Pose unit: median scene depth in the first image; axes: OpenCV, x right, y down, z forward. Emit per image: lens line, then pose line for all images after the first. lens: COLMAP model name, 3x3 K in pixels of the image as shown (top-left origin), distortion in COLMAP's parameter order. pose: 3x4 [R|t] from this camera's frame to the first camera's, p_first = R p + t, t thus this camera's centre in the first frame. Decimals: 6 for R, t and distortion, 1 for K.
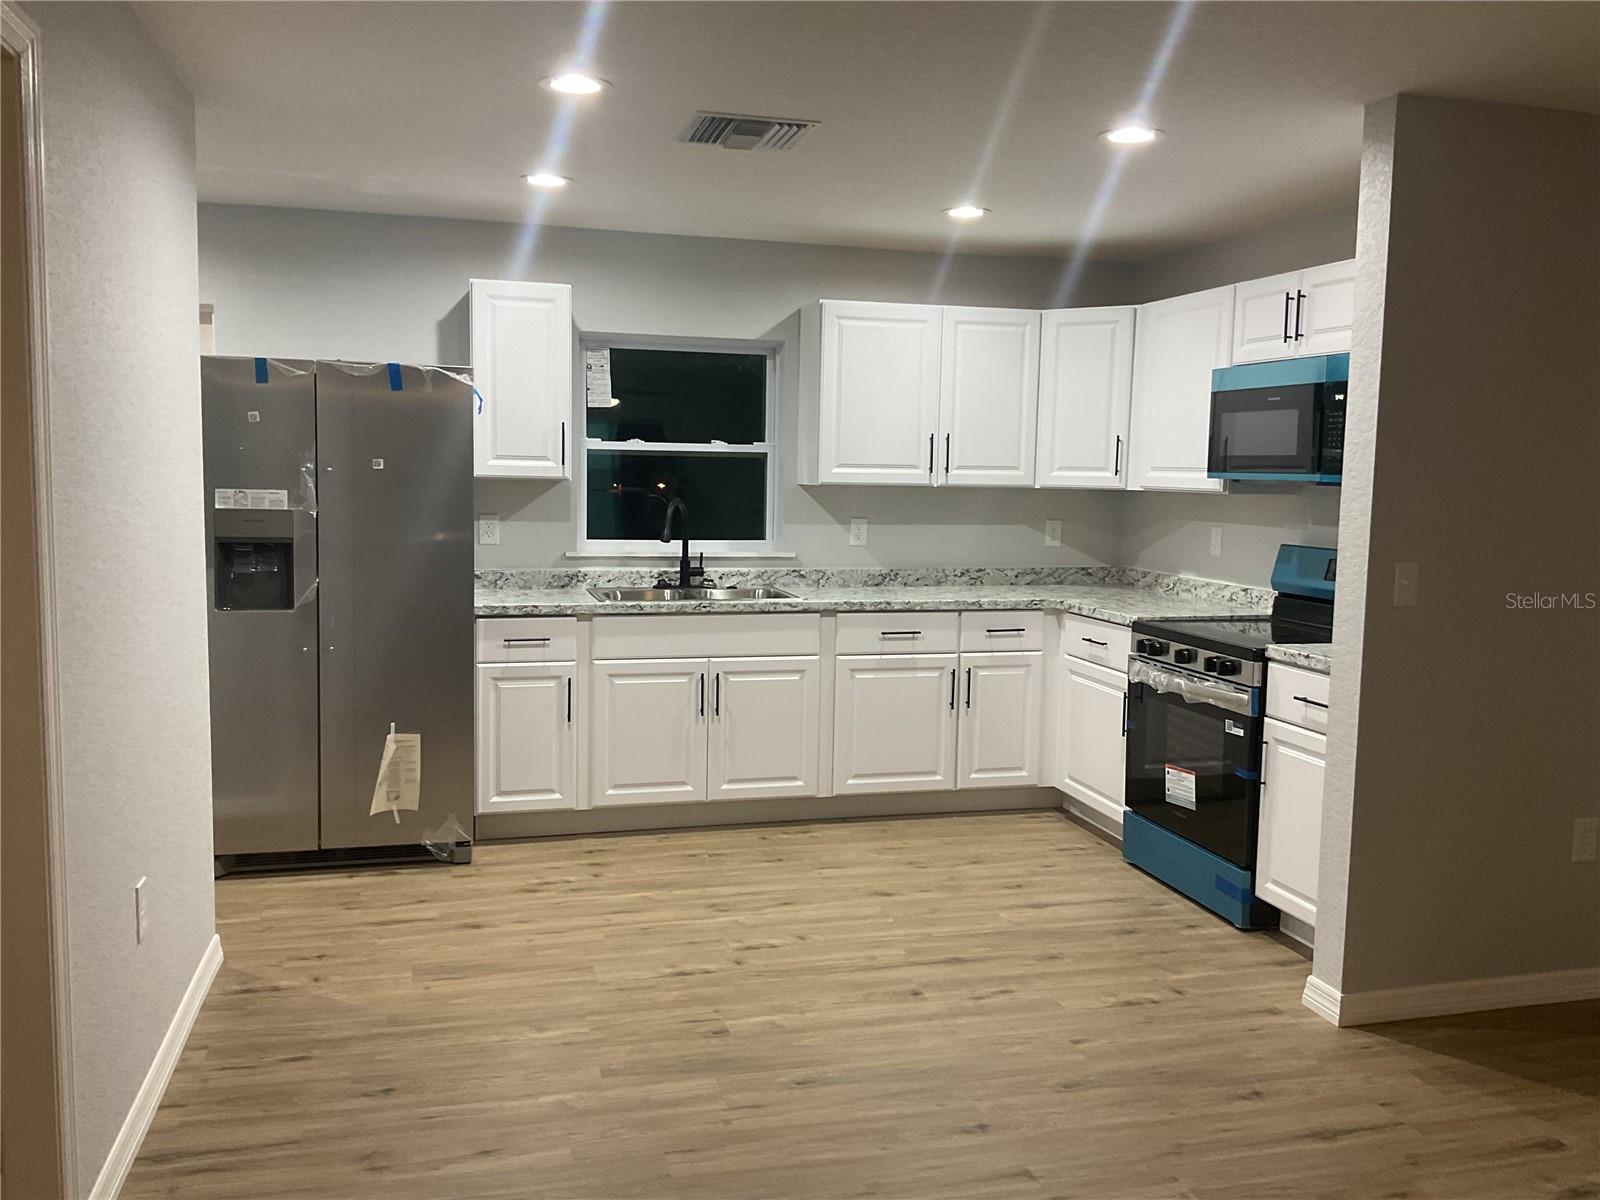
lens RADIAL K [[1314.2, 0, 802.0], [0, 1314.2, 588.3], [0, 0, 1]] dist [0.091471, -0.161554]
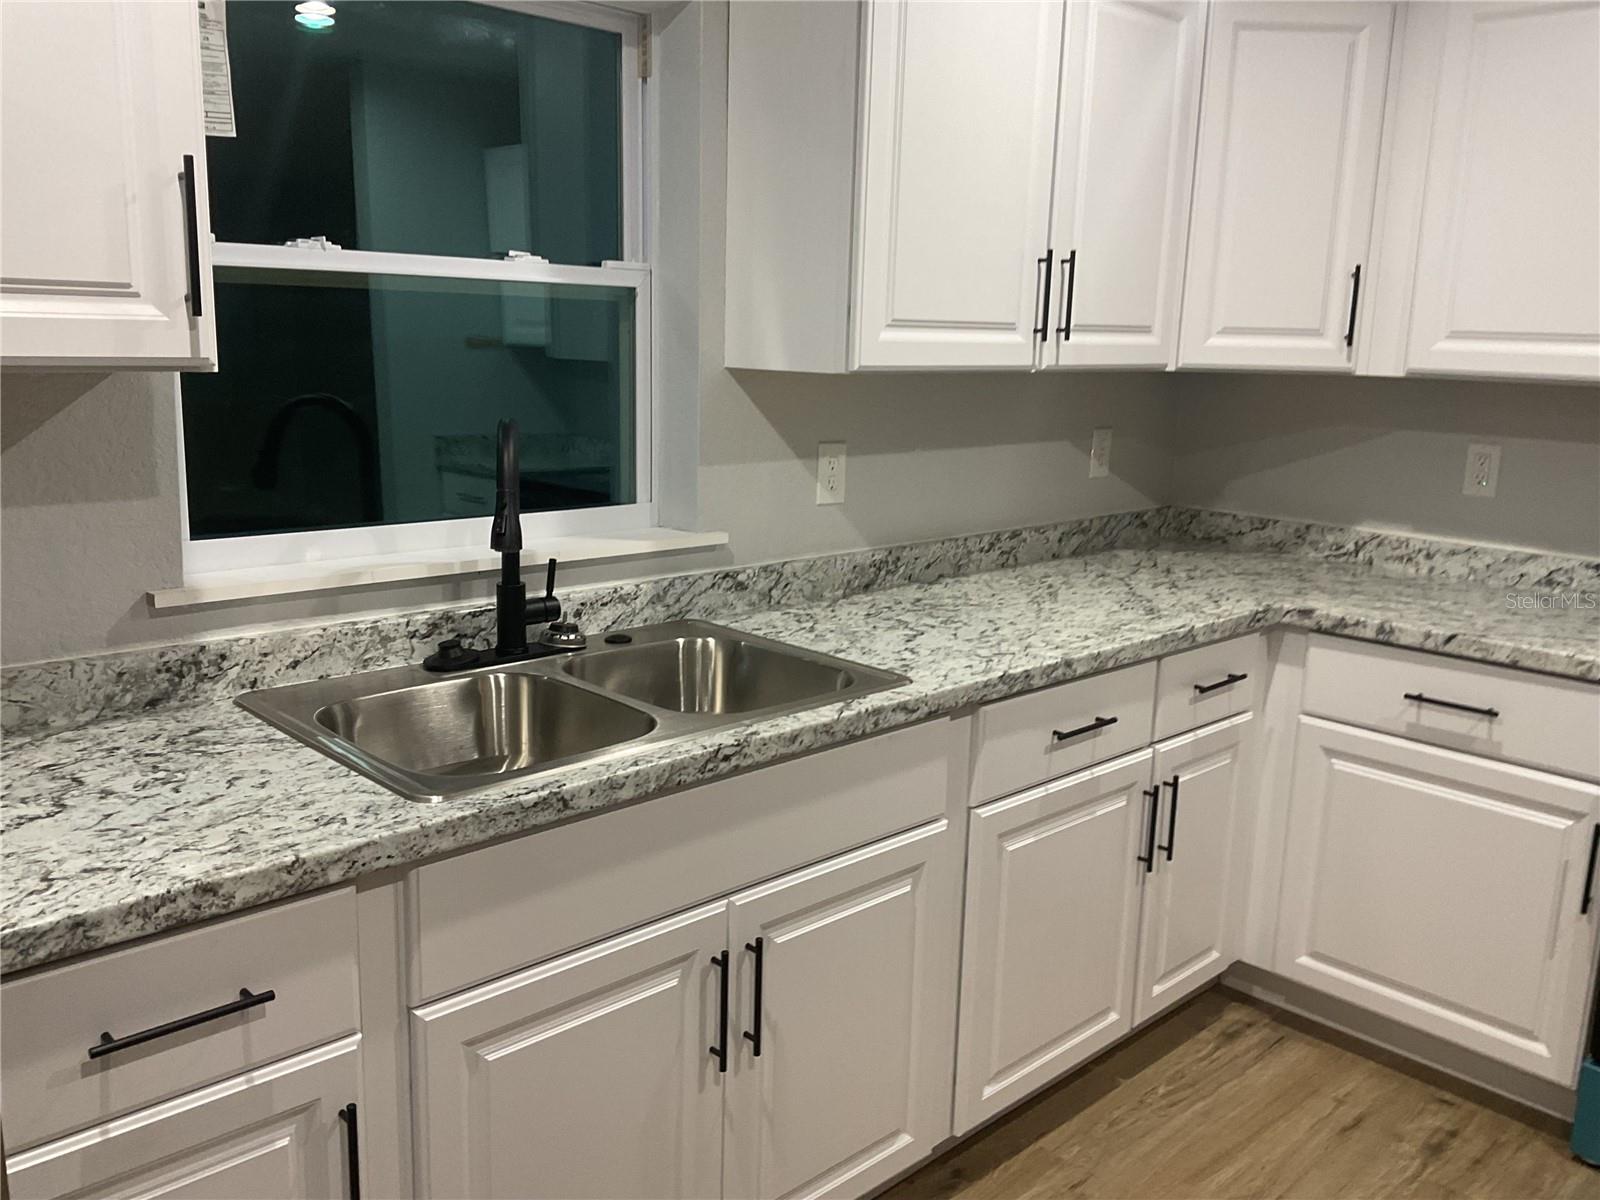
lens RADIAL K [[1314.2, 0, 794.8], [0, 1314.2, 592.4], [0, 0, 1]] dist [0.091471, -0.161554]
pose [[0.880269, -0.086251, 0.466571, -0.212522], [0.032995, 0.992086, 0.121146, -0.067394], [-0.473327, -0.091247, 0.876148, 0.715459]]
